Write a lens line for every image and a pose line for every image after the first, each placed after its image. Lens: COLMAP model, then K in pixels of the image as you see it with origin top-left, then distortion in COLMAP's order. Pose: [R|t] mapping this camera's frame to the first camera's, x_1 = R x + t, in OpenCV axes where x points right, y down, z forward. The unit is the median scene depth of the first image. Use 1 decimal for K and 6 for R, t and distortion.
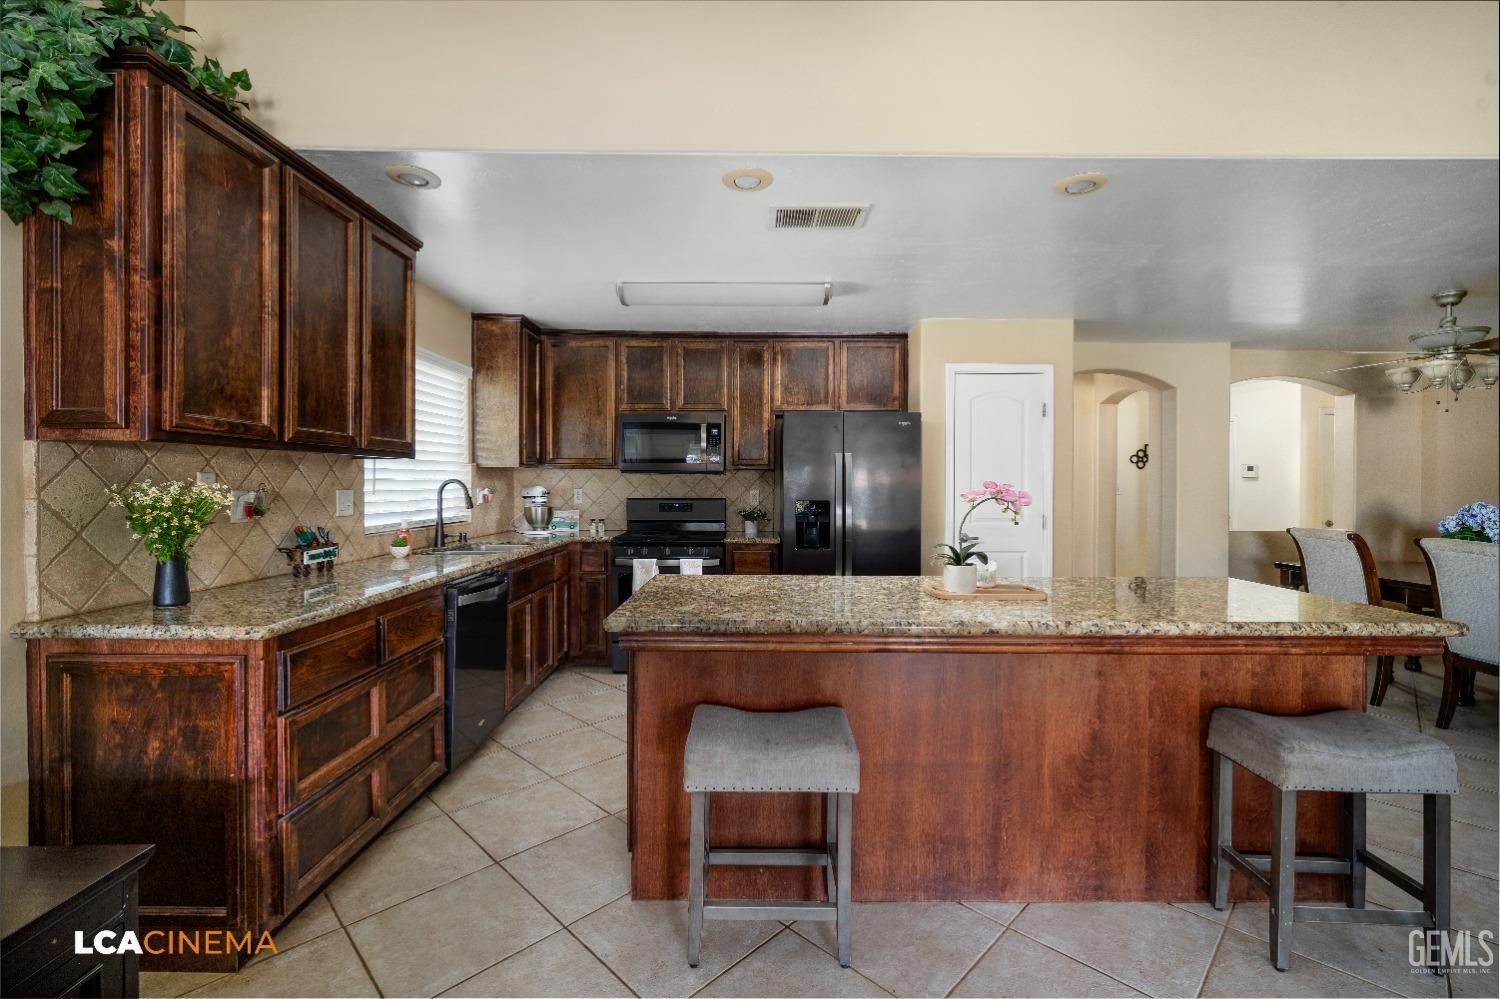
lens RADIAL K [[663.6, 0, 749.4], [0, 663.6, 487.8], [0, 0, 1]] dist [0.001370, 0.000167]
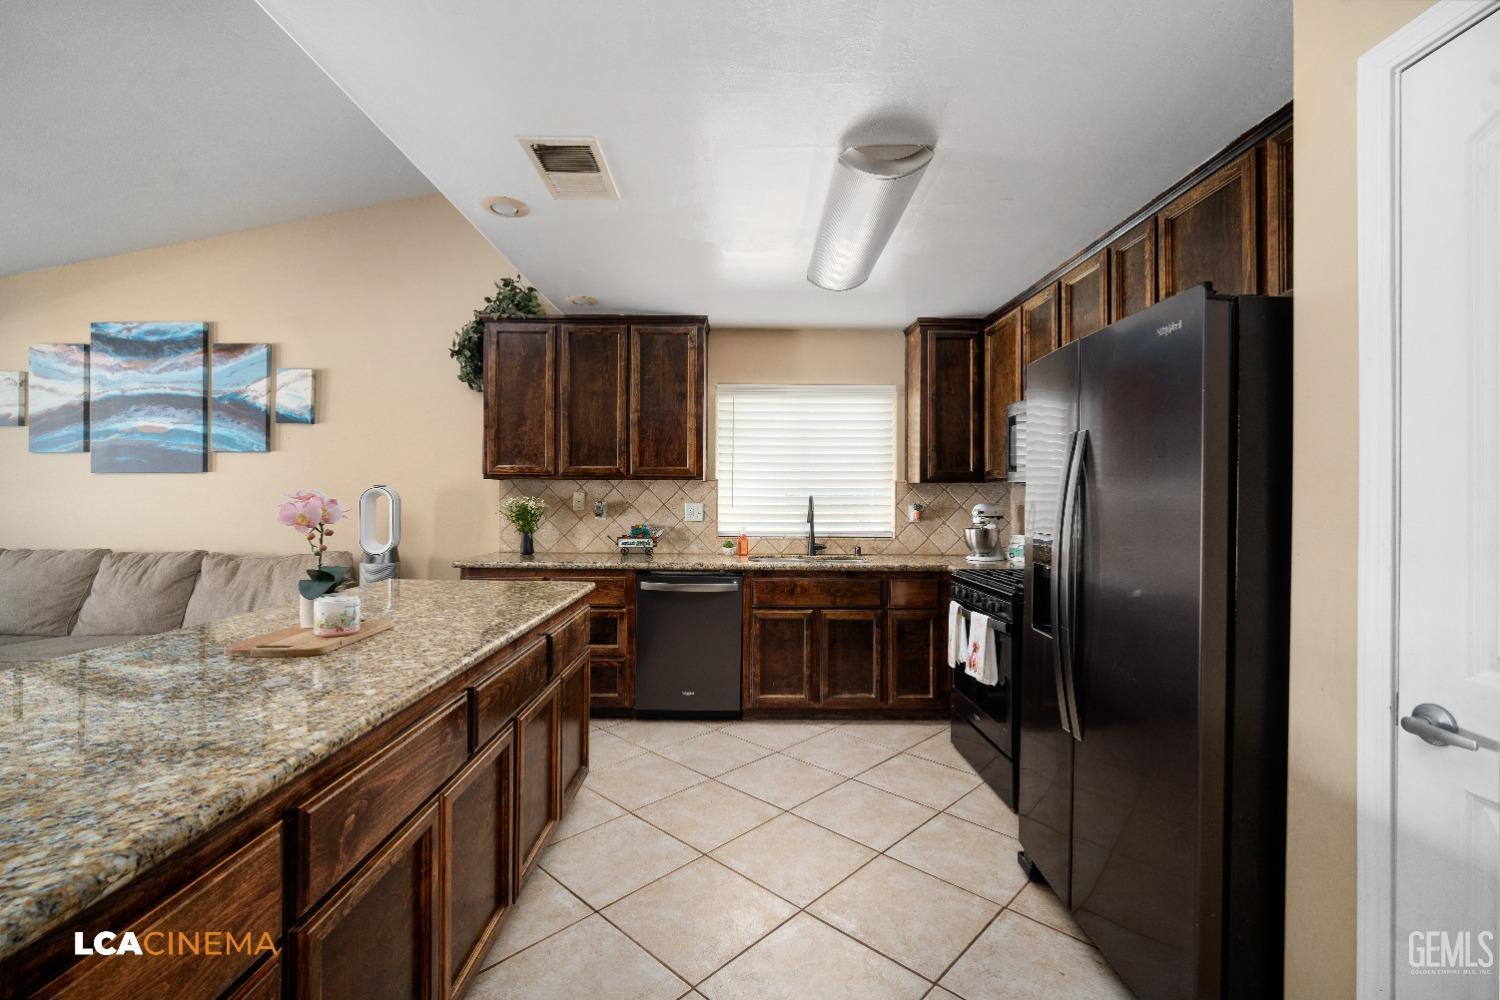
lens RADIAL K [[663.6, 0, 745.2], [0, 663.6, 498.8], [0, 0, 1]] dist [0.001370, 0.000167]
pose [[0.002495, -0.004539, -0.999987, 0.555083], [-0.014237, 0.999888, -0.004574, -0.001243], [0.999896, 0.014248, 0.002430, 0.738074]]
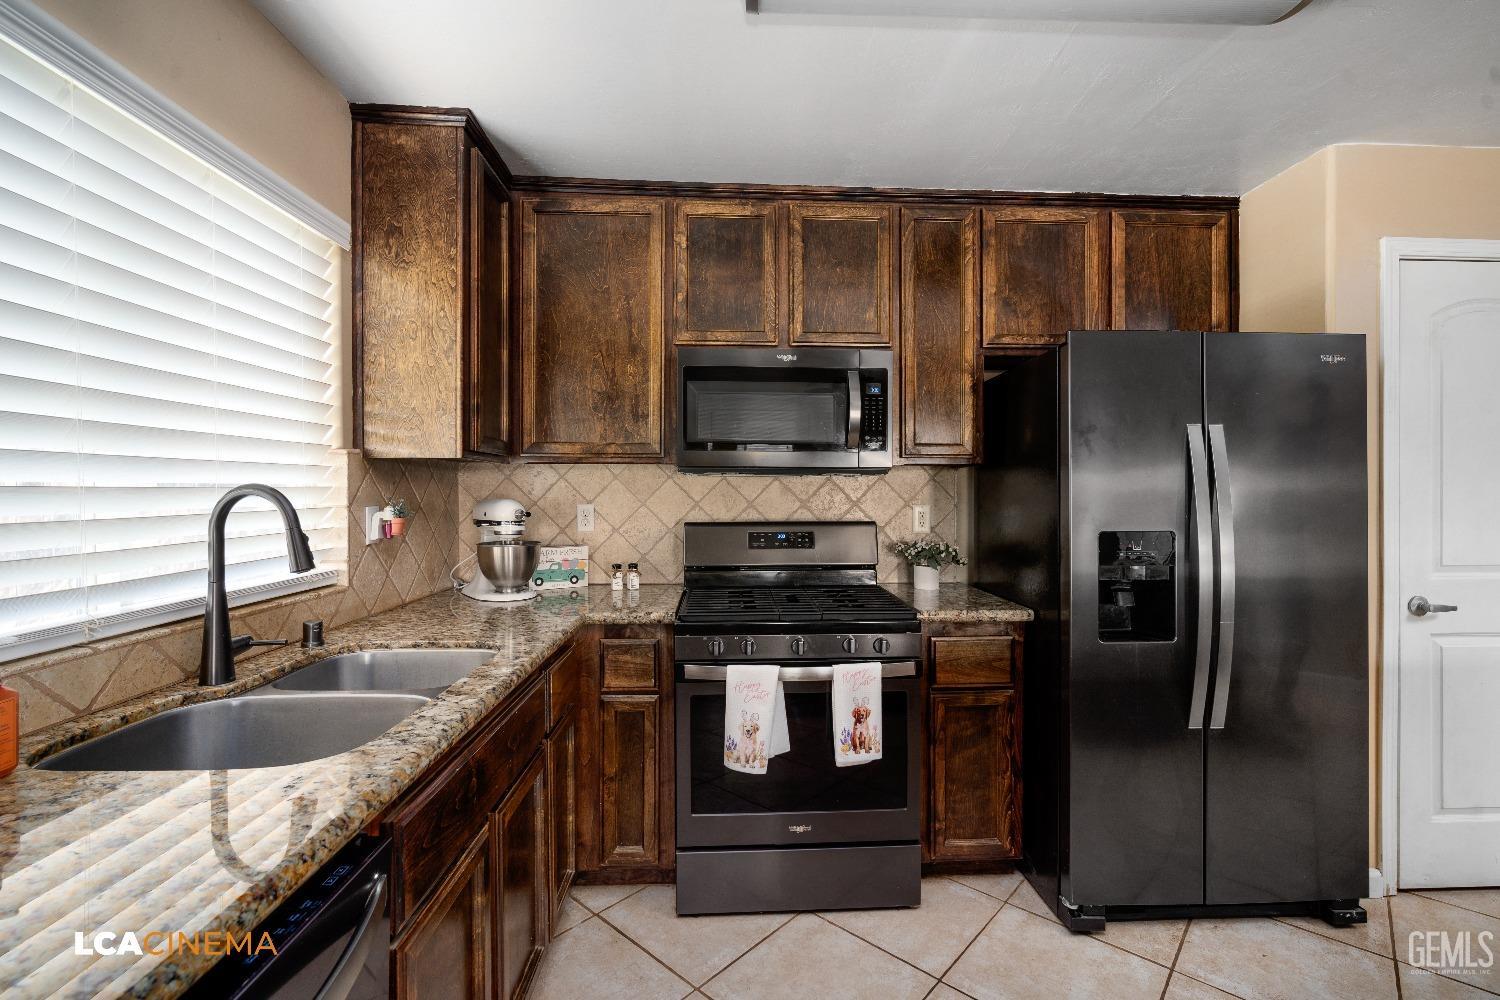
lens RADIAL K [[663.6, 0, 750.3], [0, 663.6, 495.8], [0, 0, 1]] dist [0.001370, 0.000167]
pose [[0.999158, -0.004016, 0.040839, -0.170153], [0.004178, 0.999984, -0.003879, -0.003190], [-0.040823, 0.004046, 0.999158, 0.539983]]
